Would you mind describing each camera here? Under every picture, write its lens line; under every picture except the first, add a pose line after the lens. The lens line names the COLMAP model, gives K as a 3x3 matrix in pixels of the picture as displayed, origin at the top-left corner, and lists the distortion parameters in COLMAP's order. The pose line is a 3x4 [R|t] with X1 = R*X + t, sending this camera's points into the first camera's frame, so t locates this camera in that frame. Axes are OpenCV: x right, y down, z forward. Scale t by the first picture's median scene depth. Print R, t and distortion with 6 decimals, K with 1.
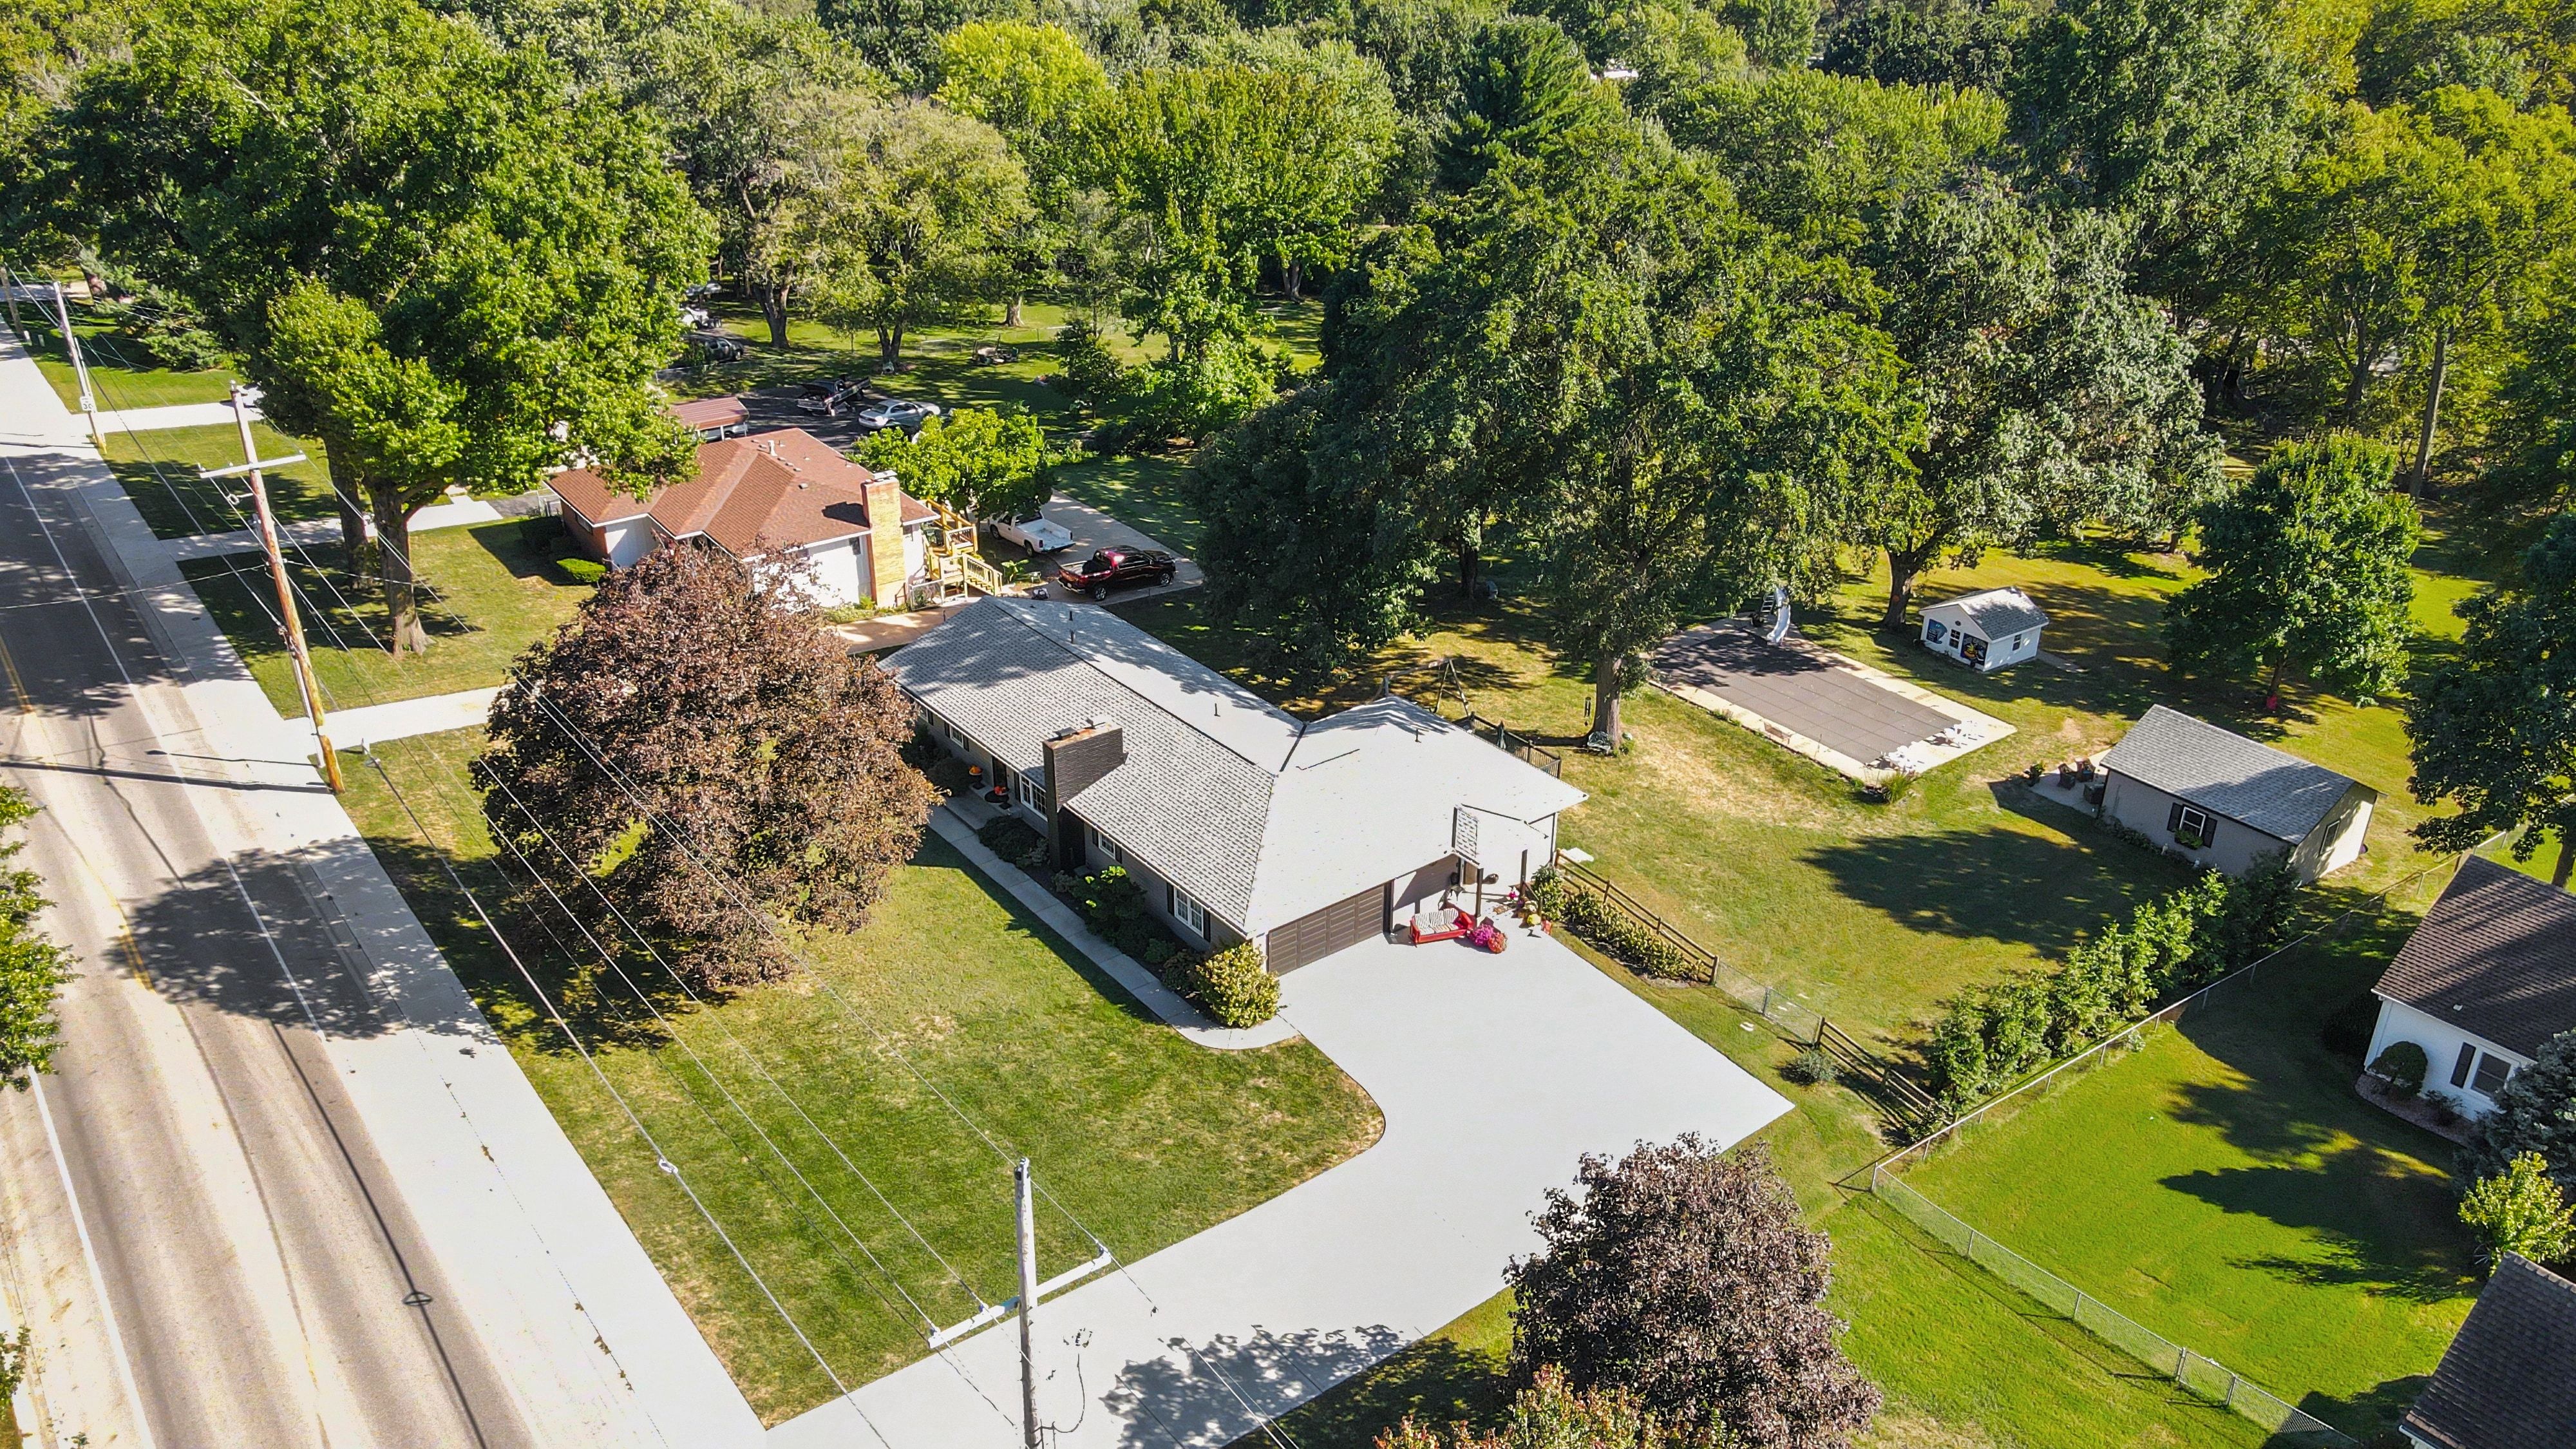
lens RADIAL K [[1833.1, 0, 1283.9], [0, 1833.1, 718.6], [0, 0, 1]] dist [-0.005218, -0.001389]
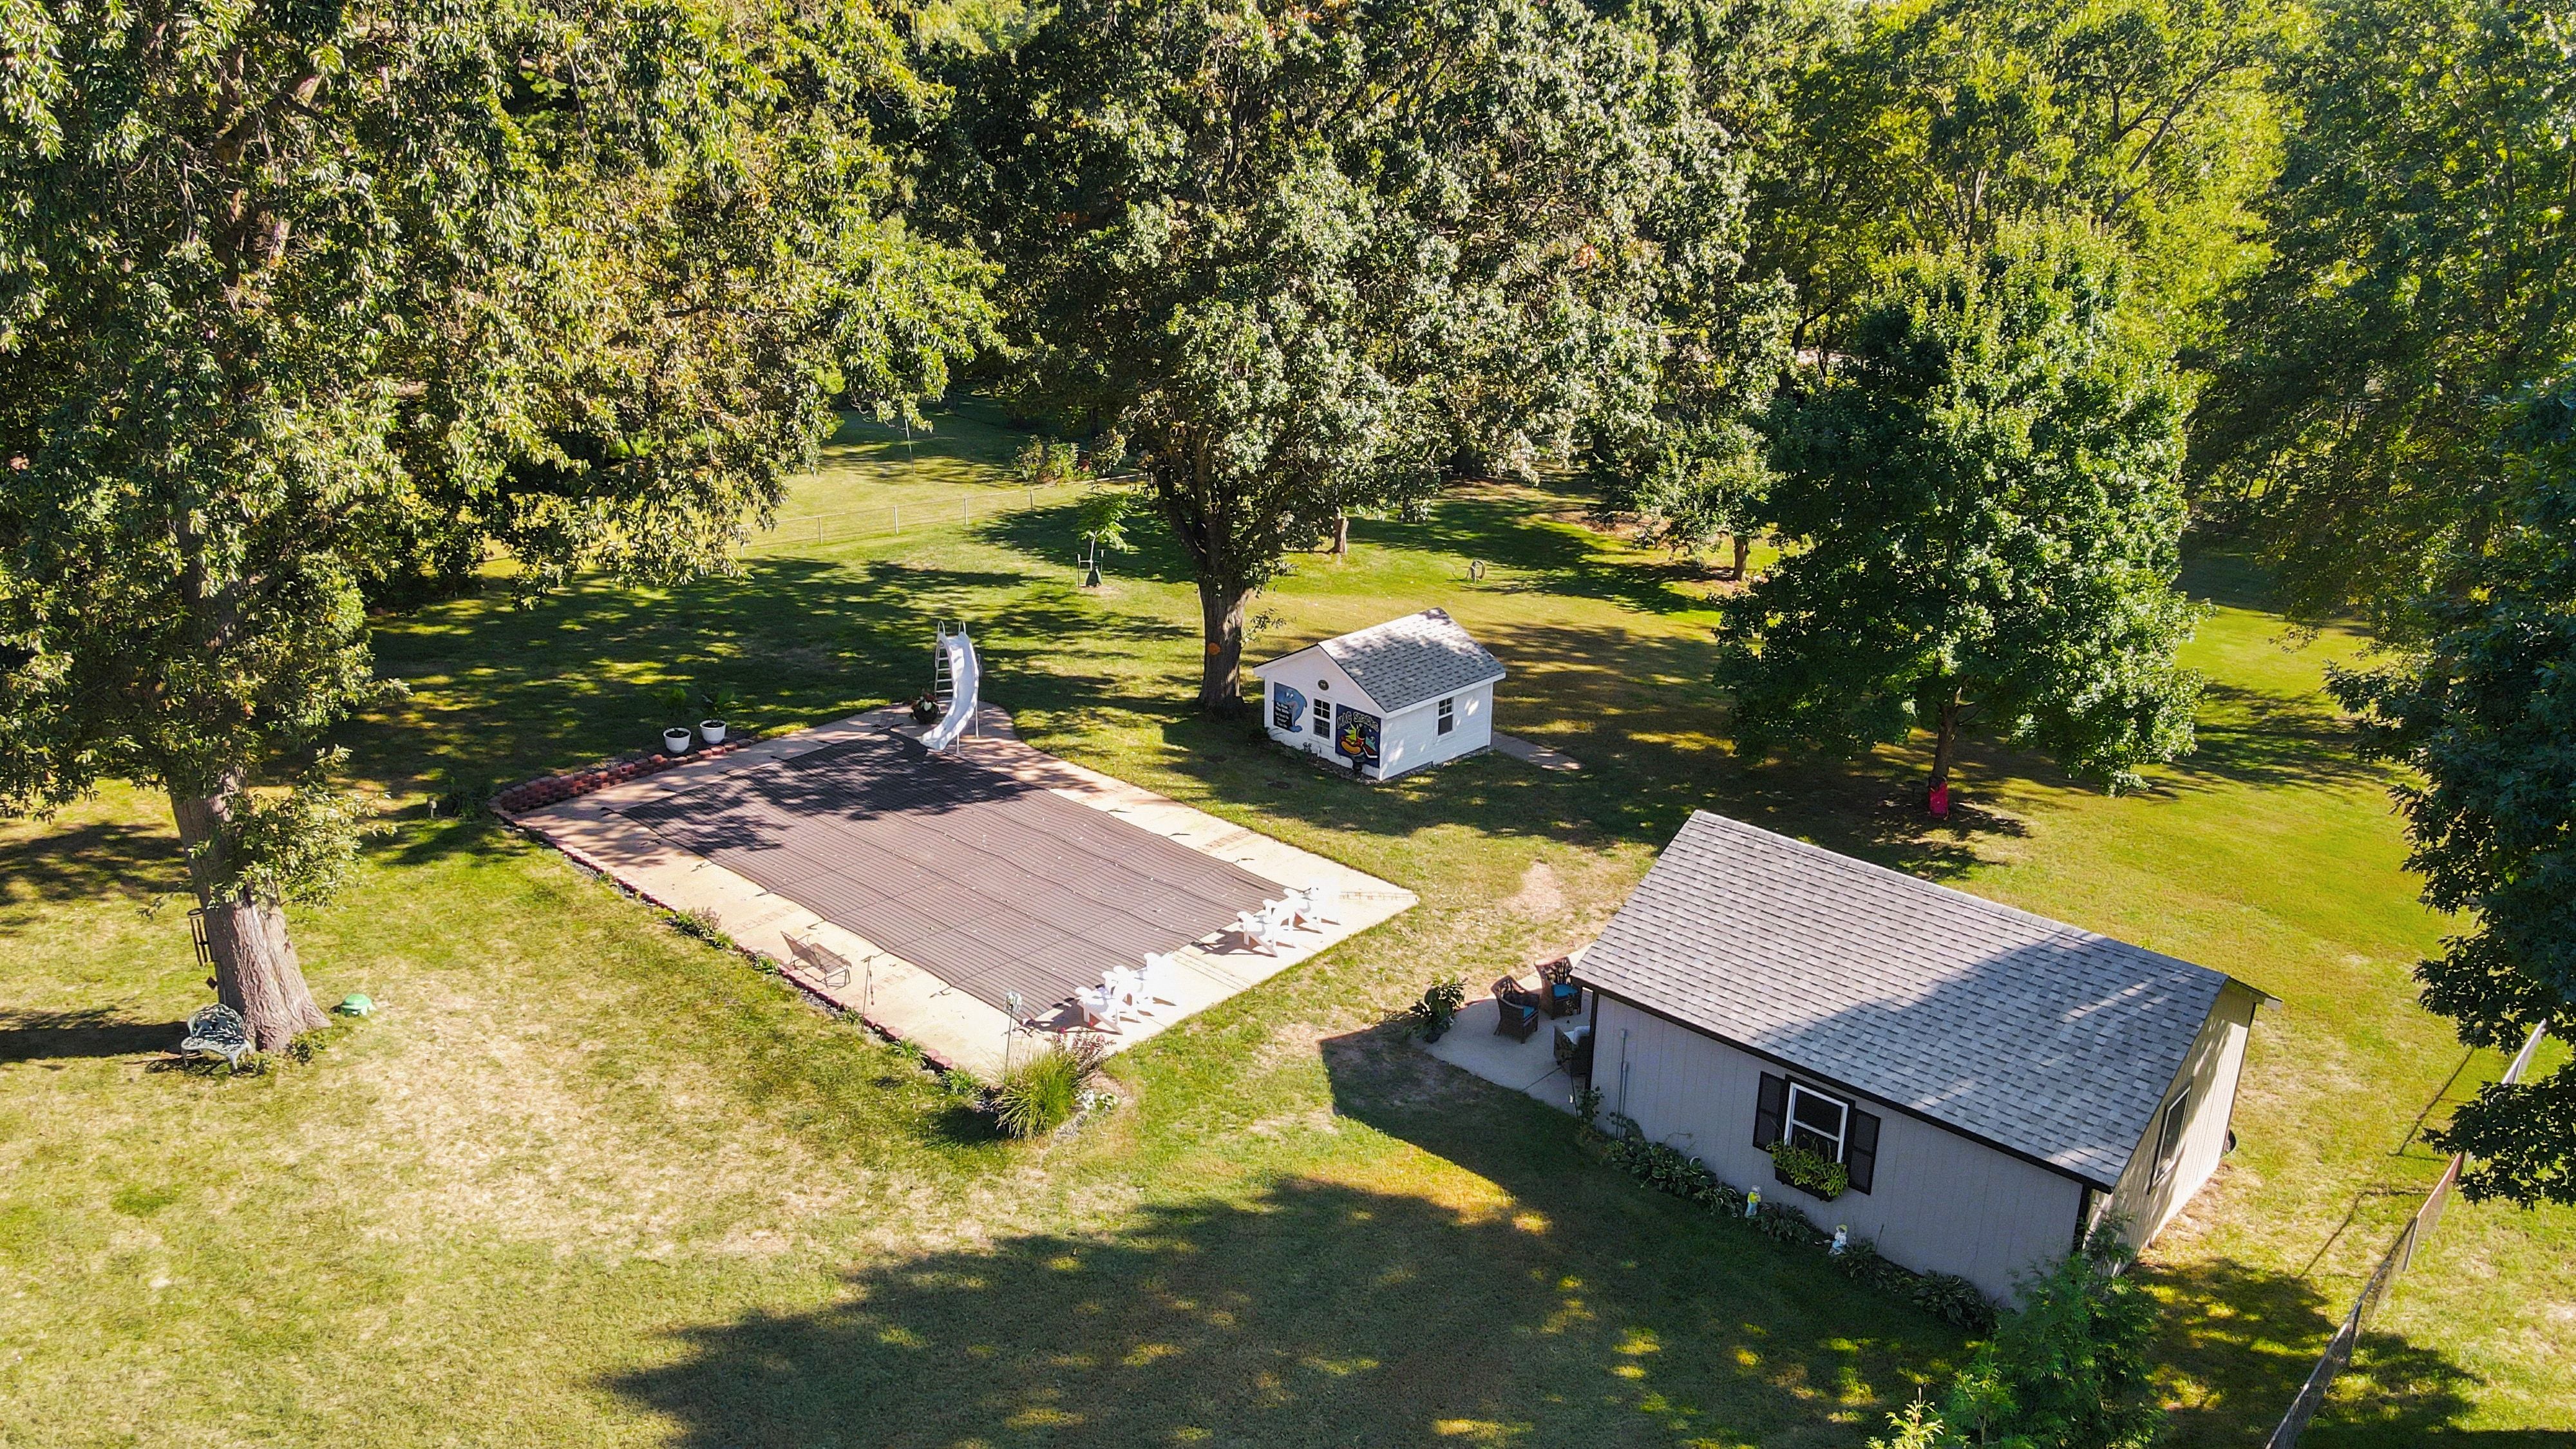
lens RADIAL K [[1833.1, 0, 1292.2], [0, 1833.1, 726.8], [0, 0, 1]] dist [-0.005218, -0.001389]
pose [[0.979184, -0.062227, 0.193203, 0.288773], [0.081310, 0.992391, -0.092460, 0.003305], [-0.185979, 0.106245, 0.976793, 0.575185]]
